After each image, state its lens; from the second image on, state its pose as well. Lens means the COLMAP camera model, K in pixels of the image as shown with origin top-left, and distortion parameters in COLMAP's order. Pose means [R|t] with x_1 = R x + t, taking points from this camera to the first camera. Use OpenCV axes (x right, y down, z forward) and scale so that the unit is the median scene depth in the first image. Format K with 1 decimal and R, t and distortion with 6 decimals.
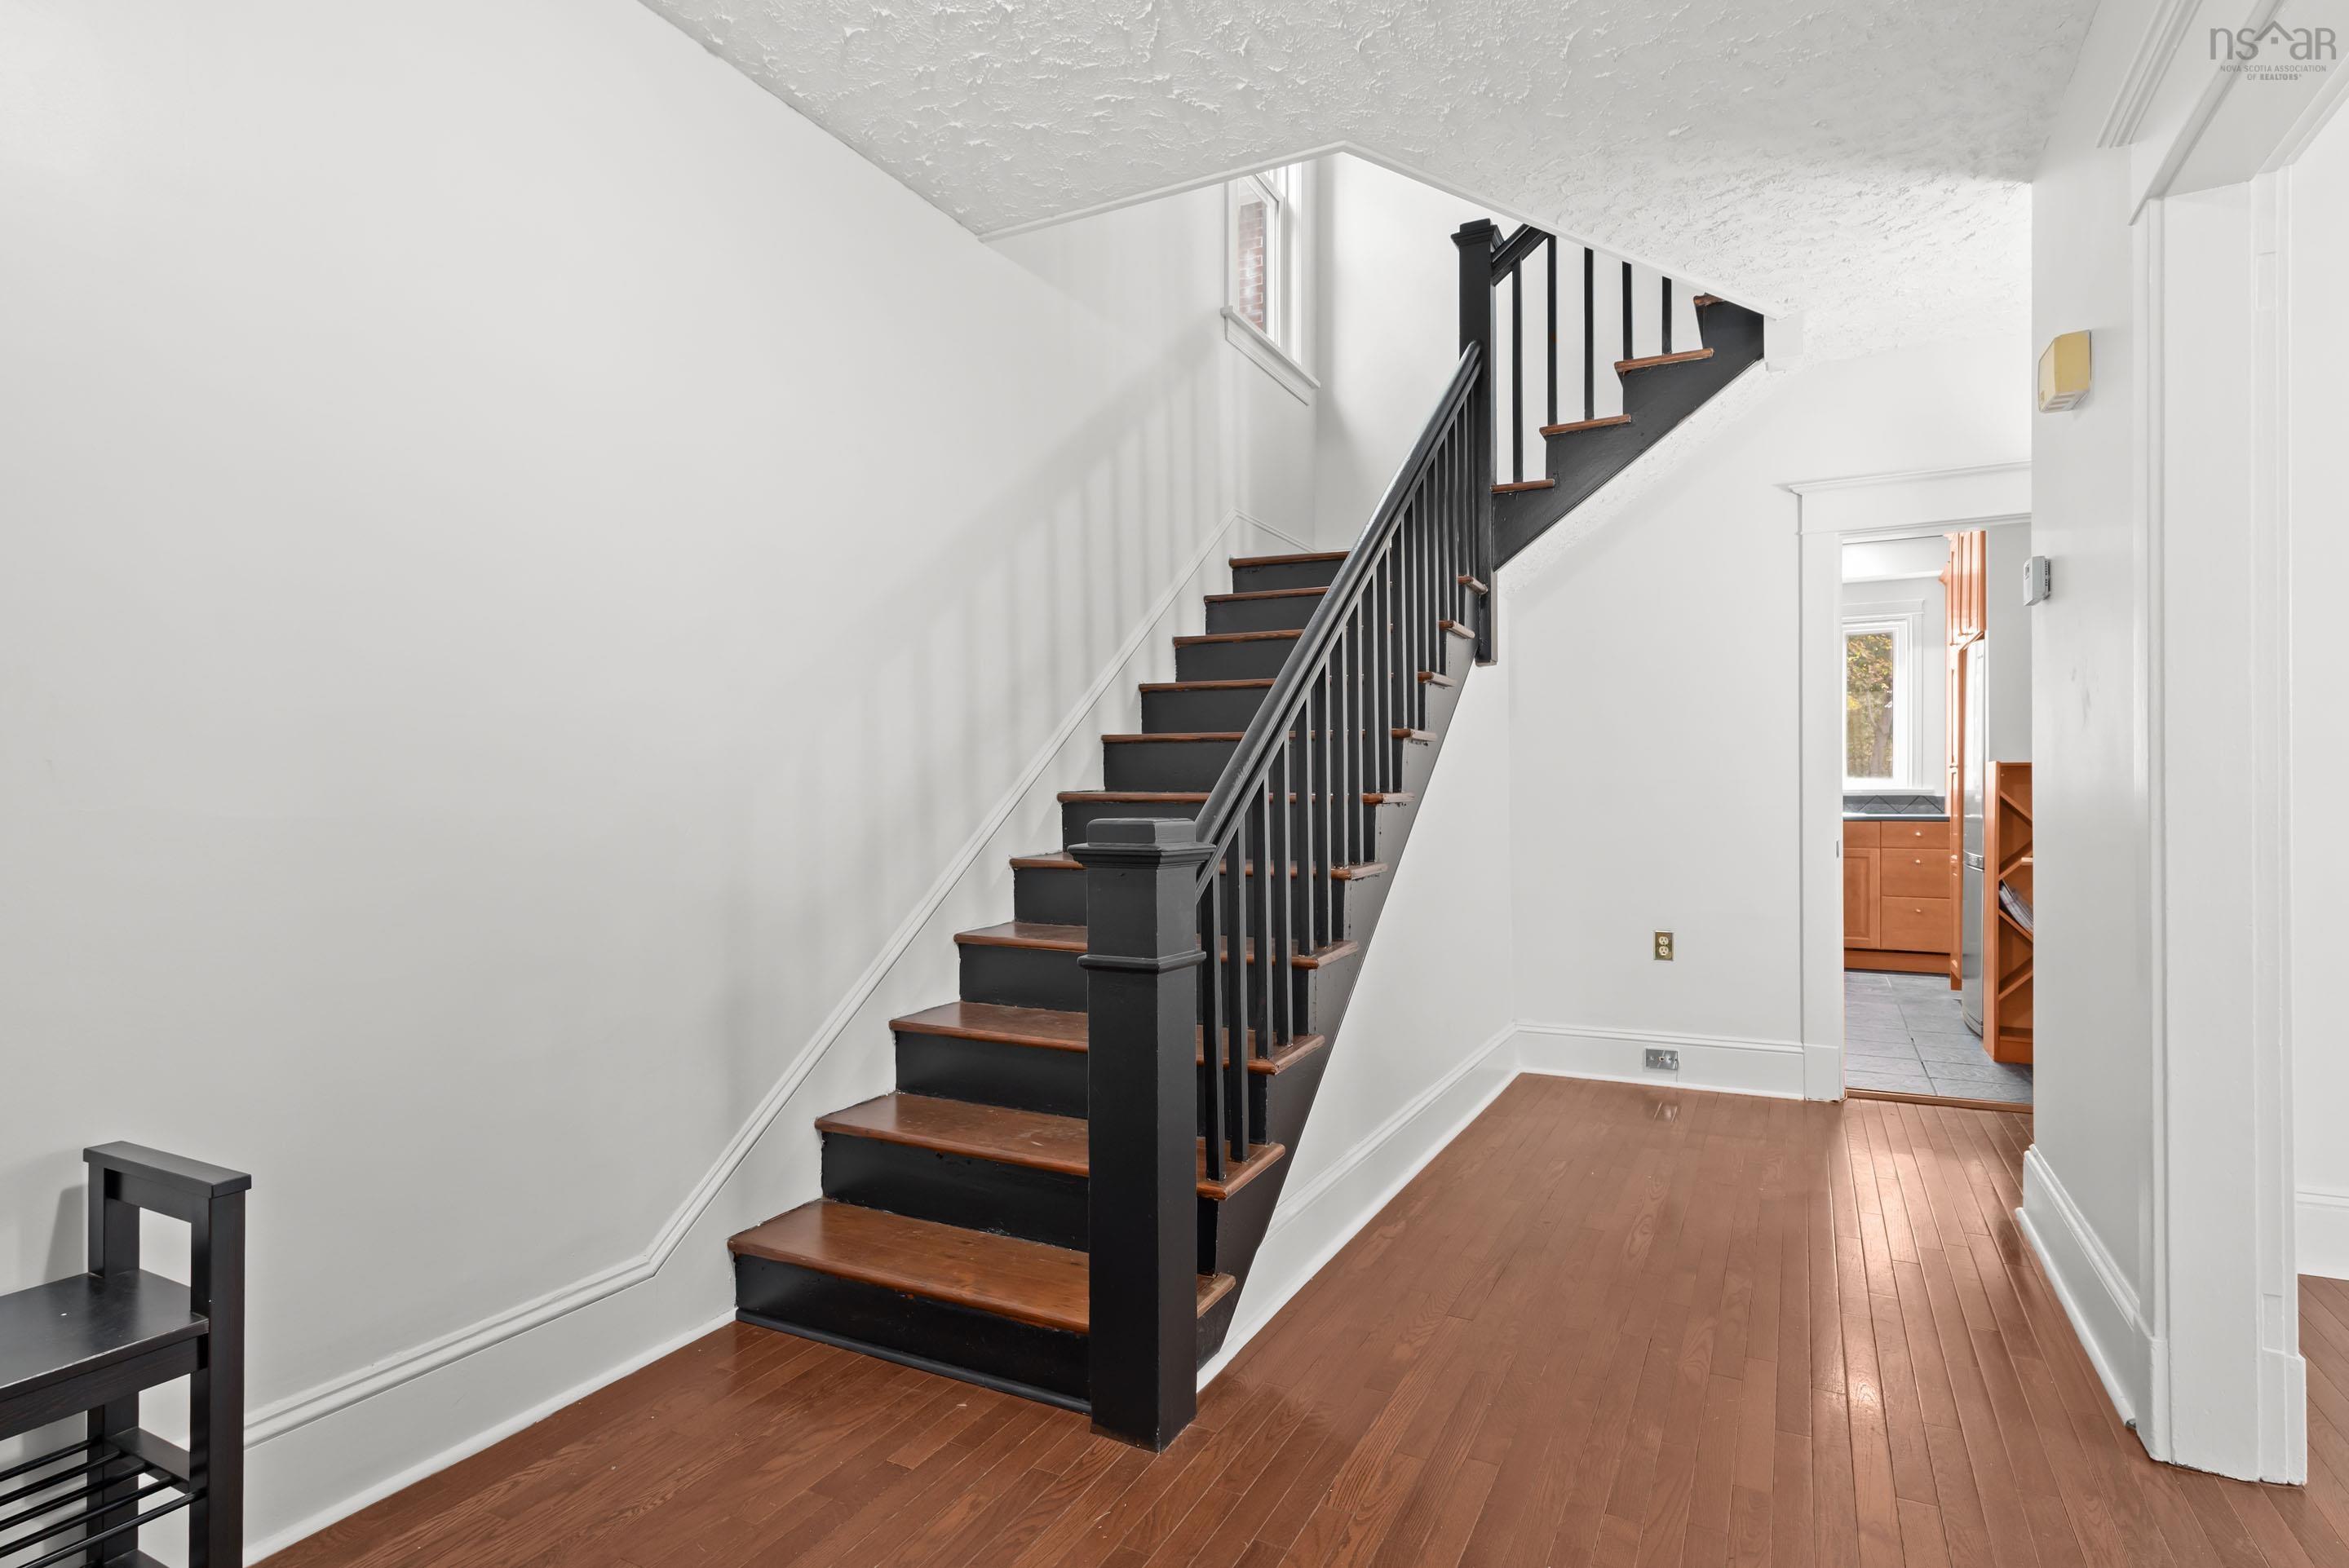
lens RADIAL K [[1179.6, 0, 1180.3], [0, 1179.6, 786.1], [0, 0, 1]] dist [0.010743, -0.003163]
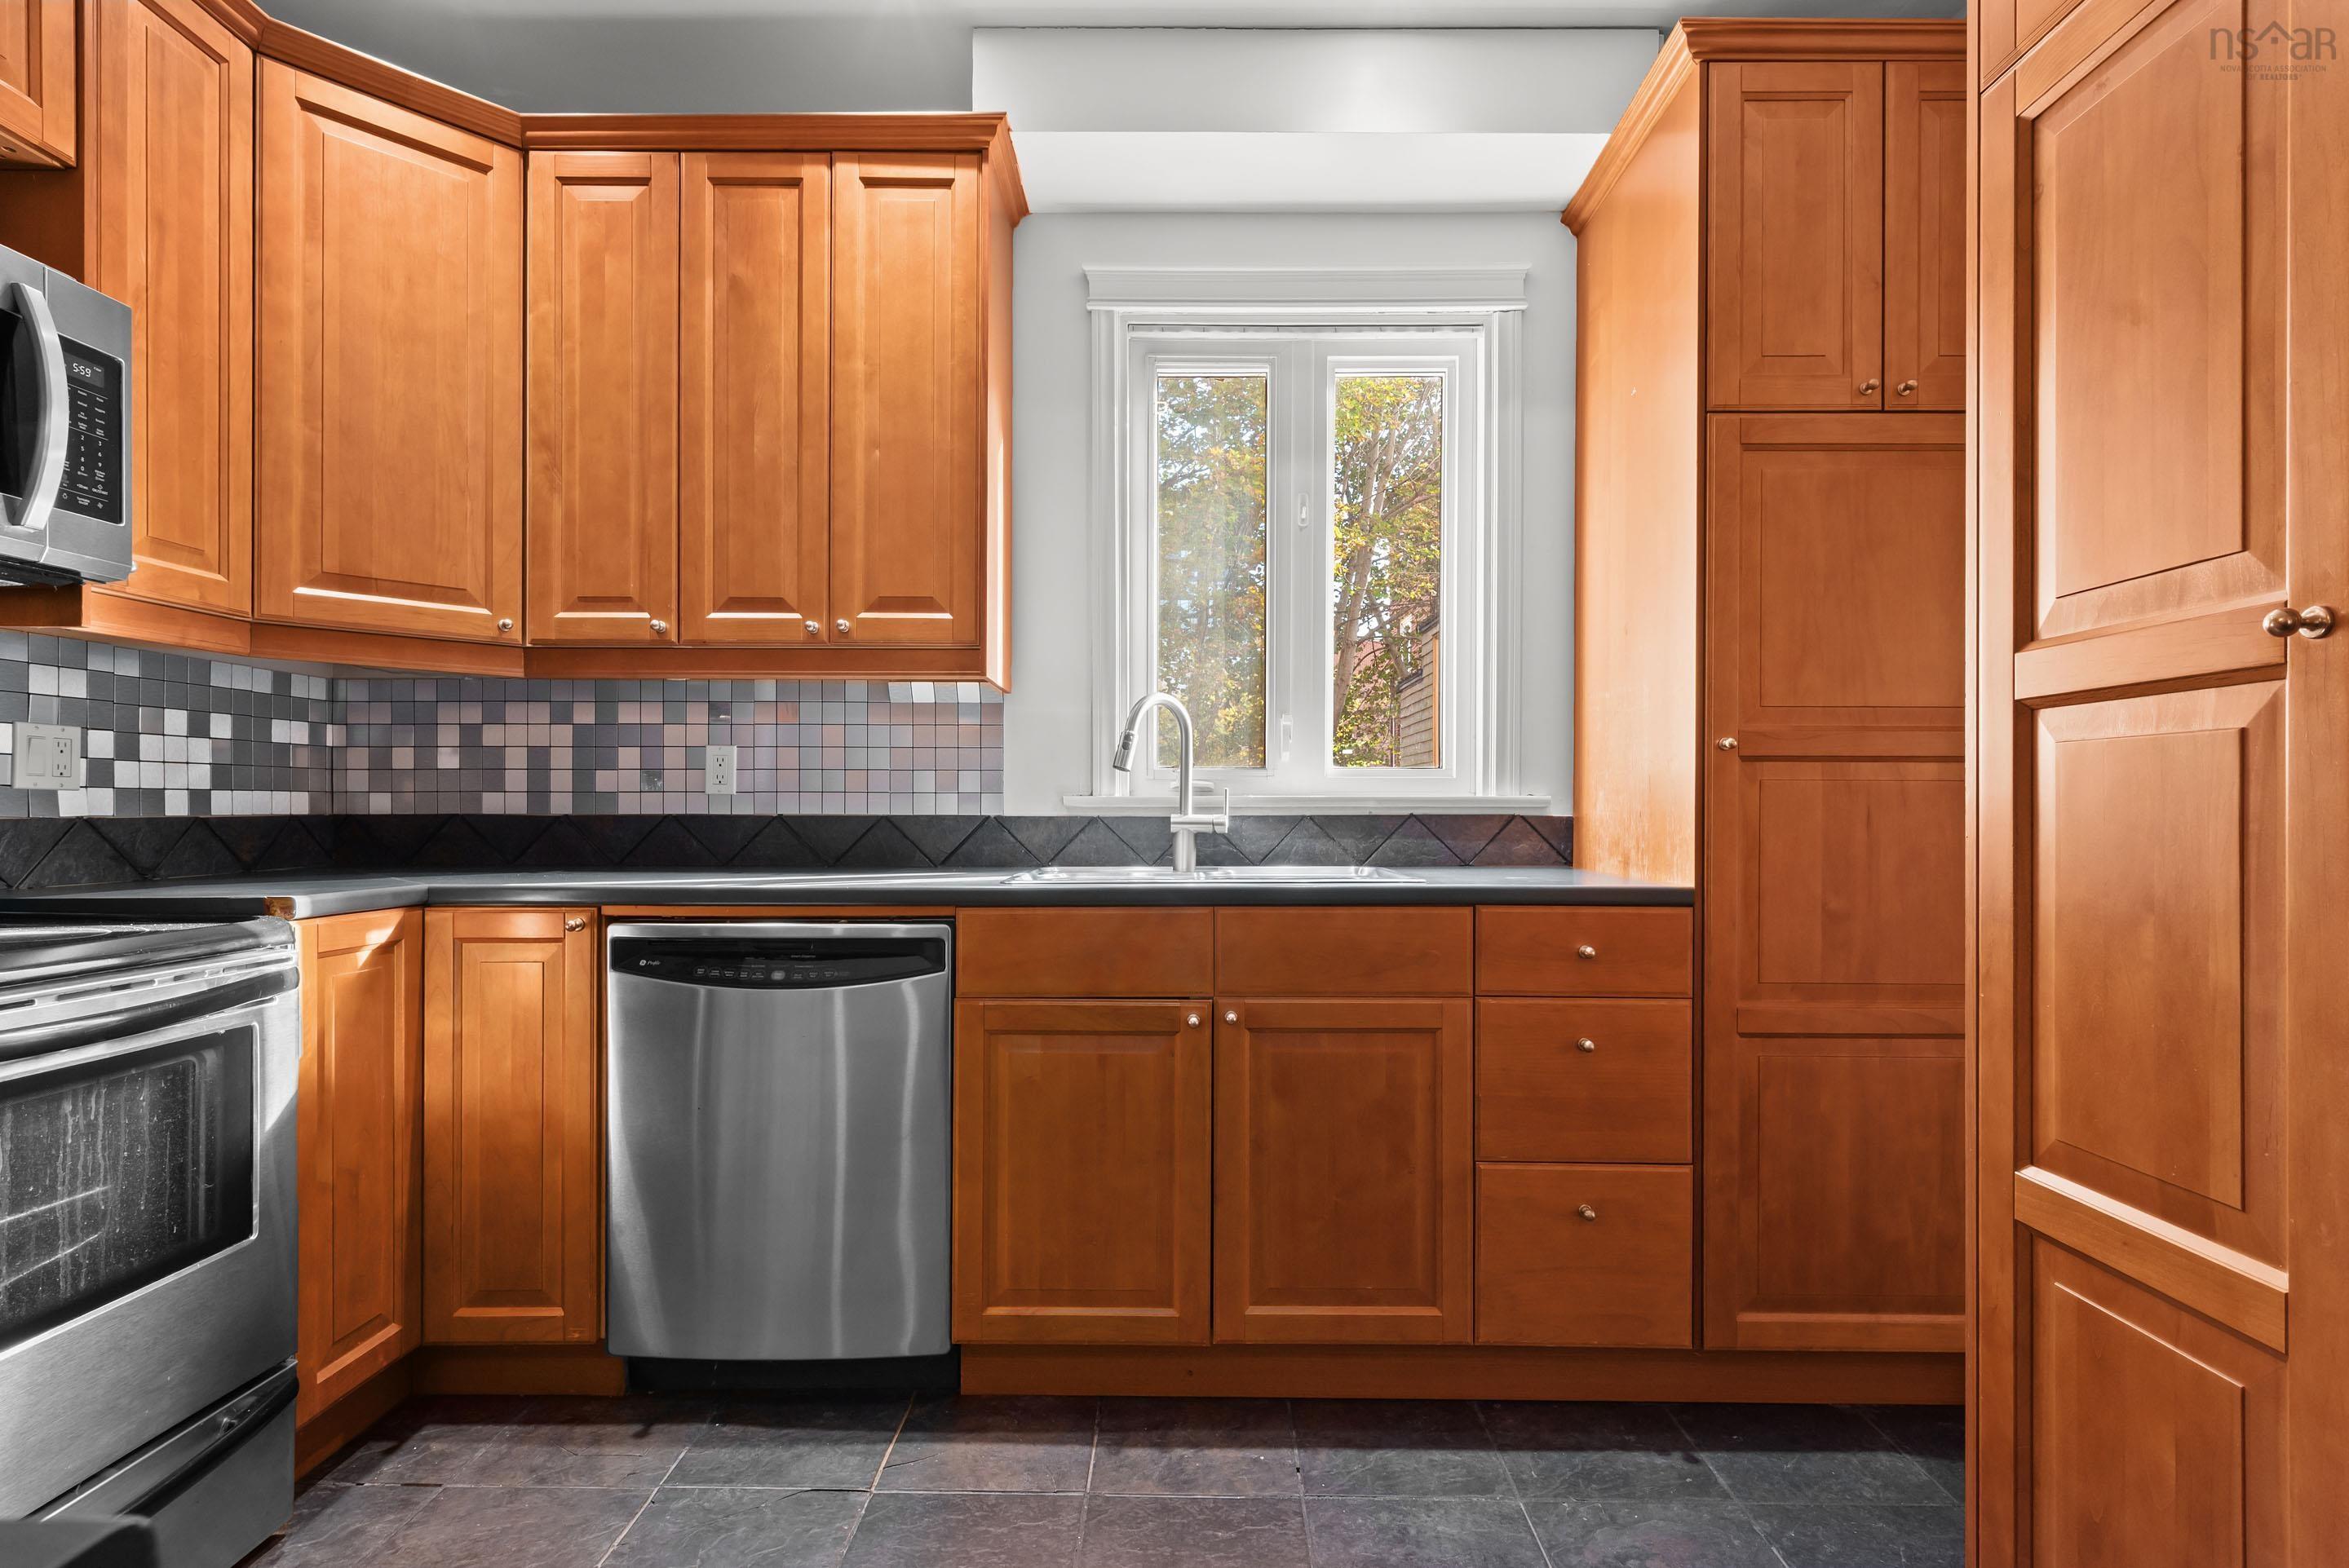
lens RADIAL K [[1179.6, 0, 1182.8], [0, 1179.6, 808.1], [0, 0, 1]] dist [0.010743, -0.003163]
pose [[0.888241, 0.004599, 0.459354, 0.371701], [-0.004827, 0.999988, -0.000678, 0.006444], [-0.459352, -0.001615, 0.888253, 0.729996]]
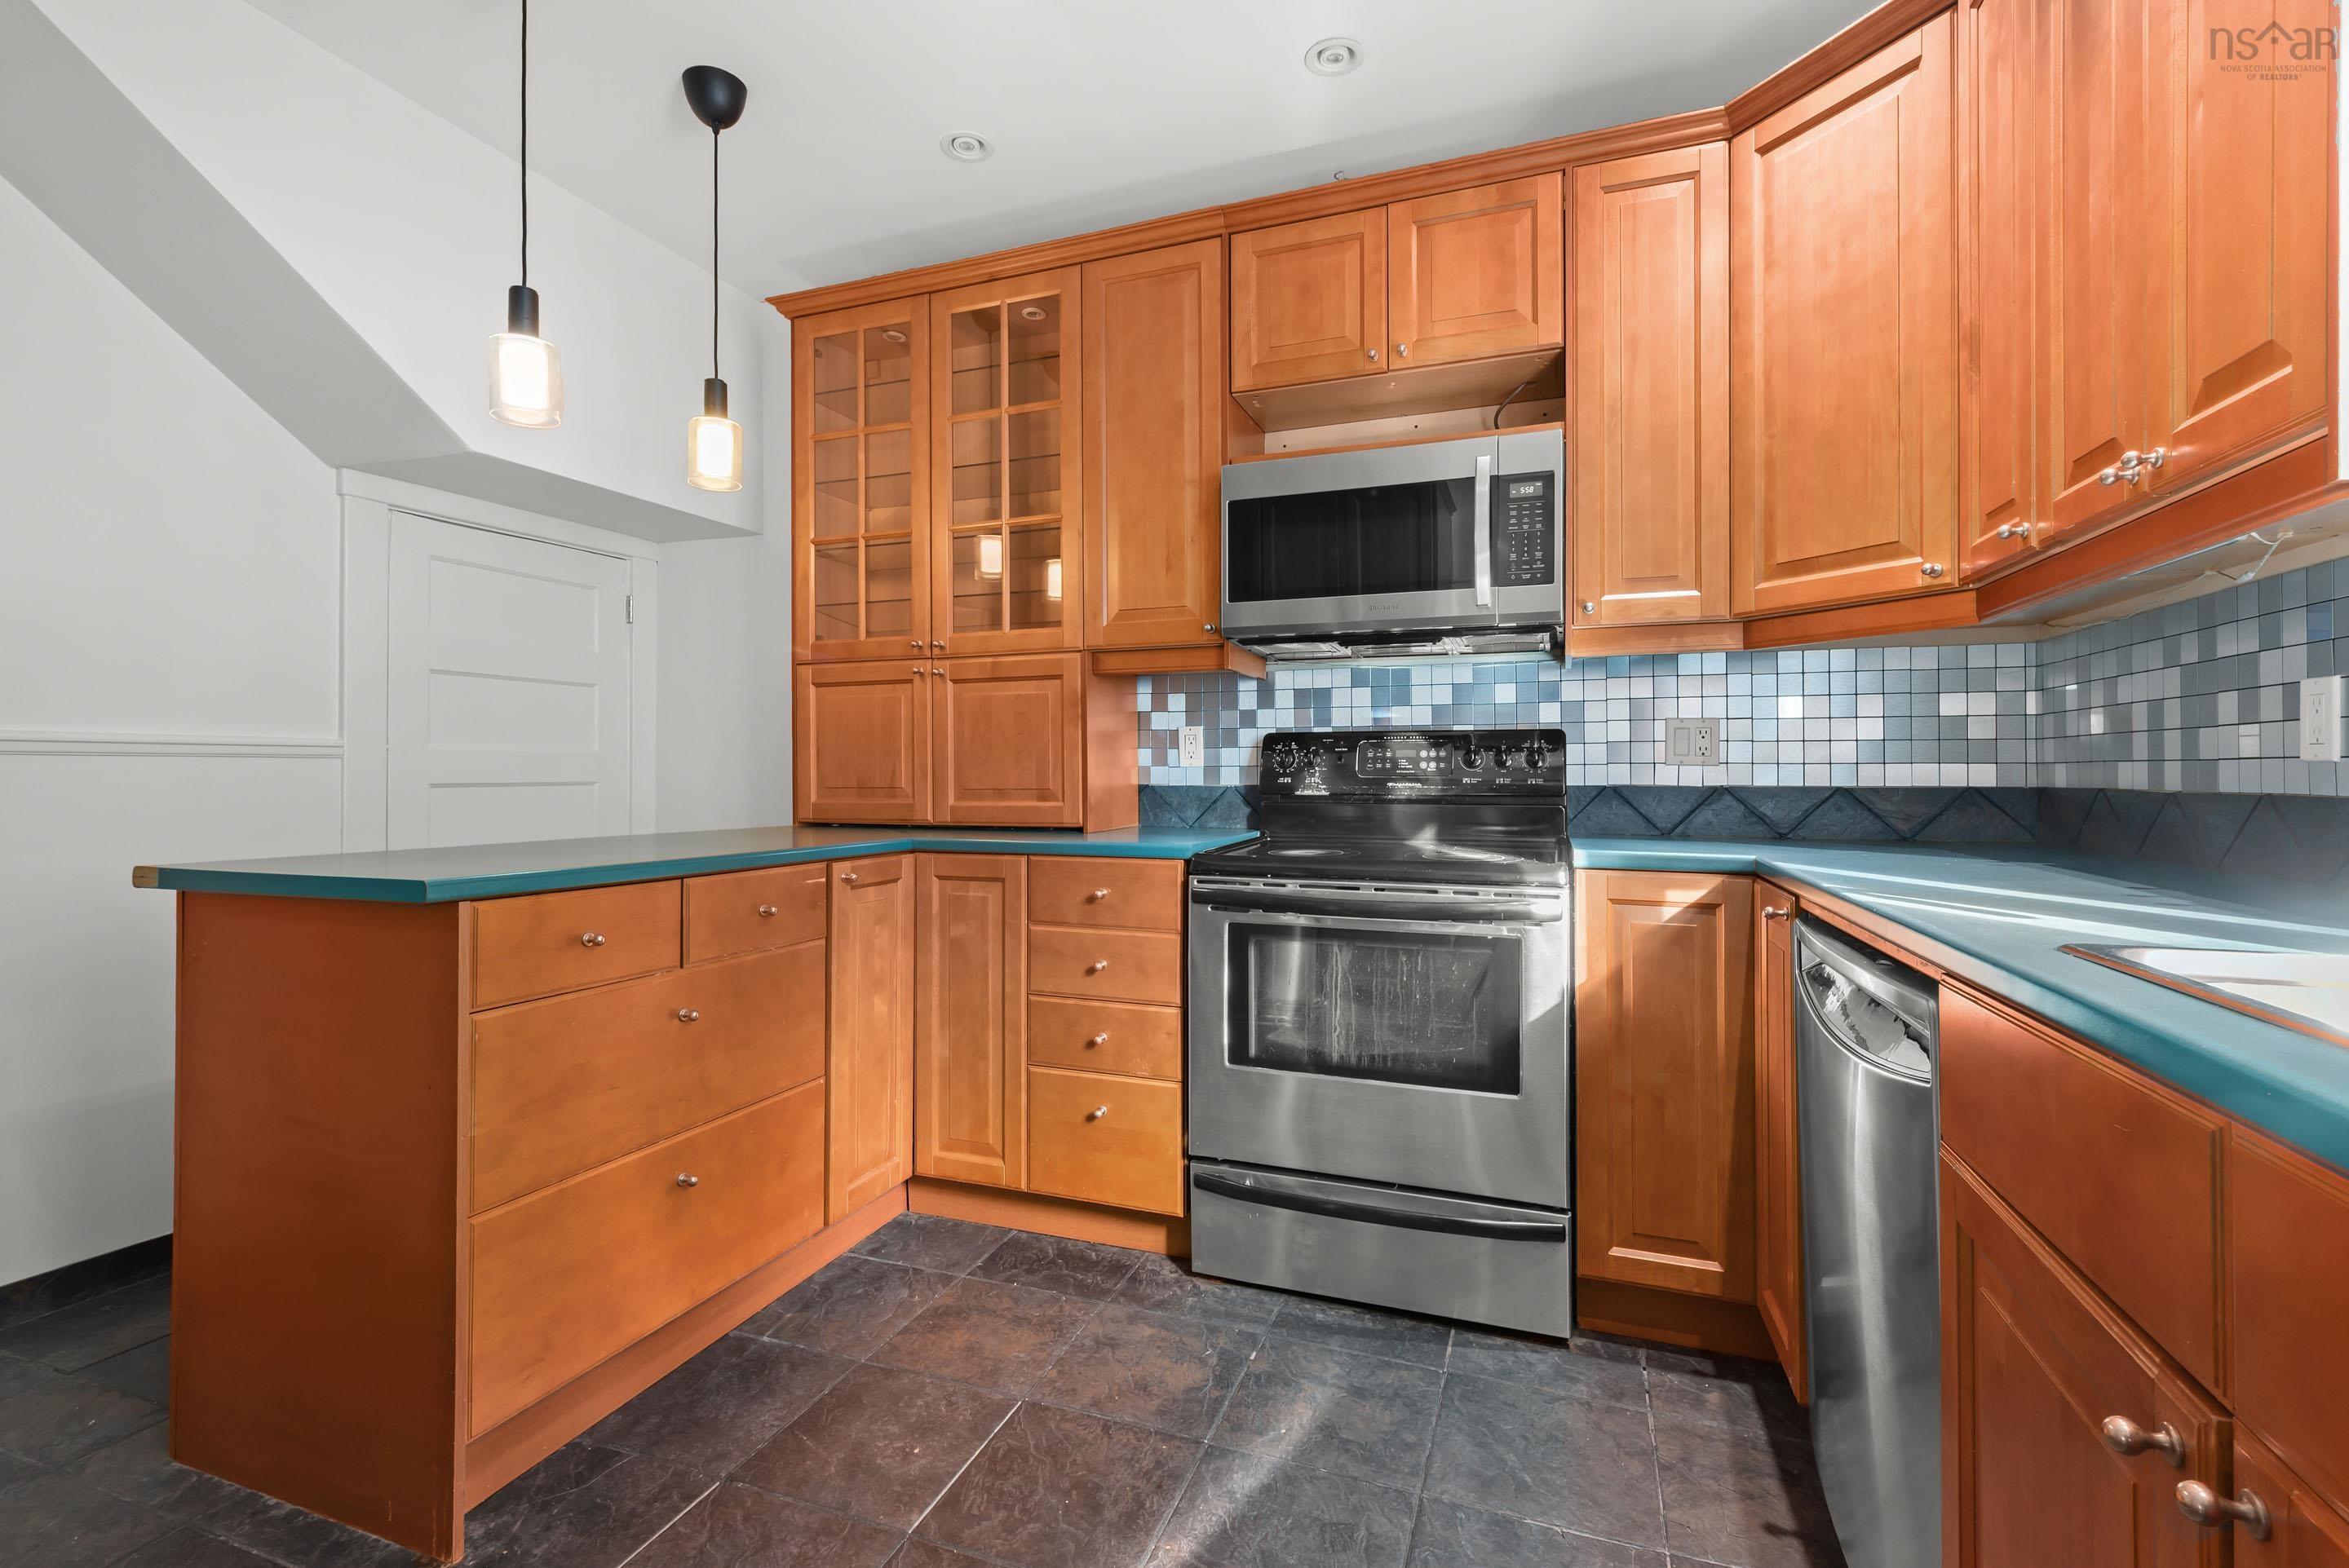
lens RADIAL K [[1065.2, 0, 1180.6], [0, 1065.2, 765.6], [0, 0, 1]] dist [0.014456, -0.001847]
pose [[0.111862, -0.001864, -0.993722, 0.569893], [-0.001236, 0.999997, -0.002015, 0.004238], [0.993723, 0.001454, 0.111859, 0.883493]]
